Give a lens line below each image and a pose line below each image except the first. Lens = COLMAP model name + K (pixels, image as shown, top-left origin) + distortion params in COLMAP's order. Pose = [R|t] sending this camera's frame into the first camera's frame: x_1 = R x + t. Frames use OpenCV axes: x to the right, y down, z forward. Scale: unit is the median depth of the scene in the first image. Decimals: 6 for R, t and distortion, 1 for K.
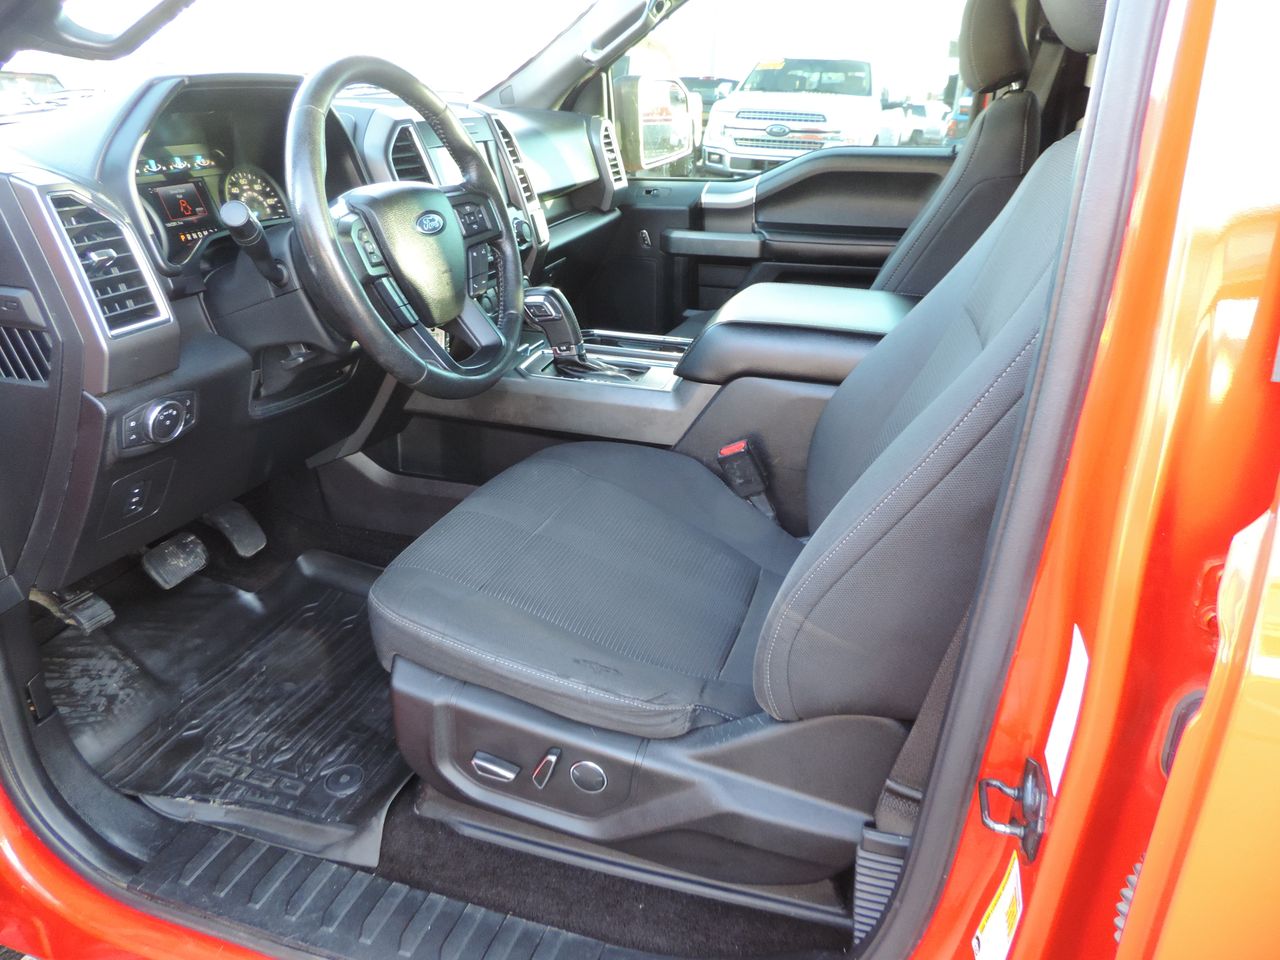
lens RADIAL K [[892.7, 0, 647.4], [0, 892.7, 469.9], [0, 0, 1]] dist [-0.015114, -0.010152]
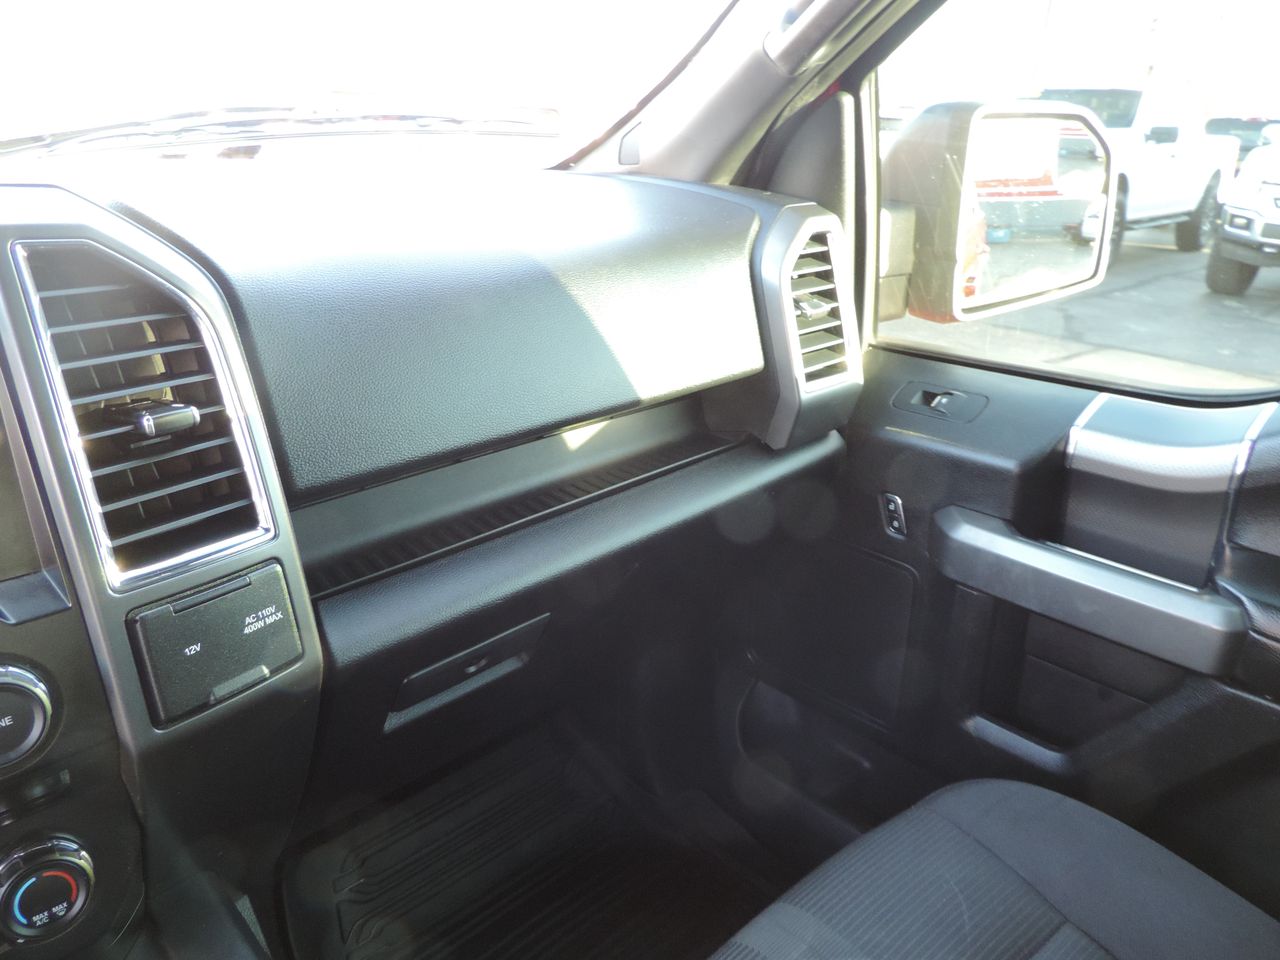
lens RADIAL K [[892.7, 0, 641.2], [0, 892.7, 489.4], [0, 0, 1]] dist [-0.015114, -0.010152]
pose [[0.871789, 0.178495, -0.456206, 0.140764], [-0.187860, 0.981873, 0.025175, -0.477021], [0.452430, 0.063756, 0.889518, 1.108881]]
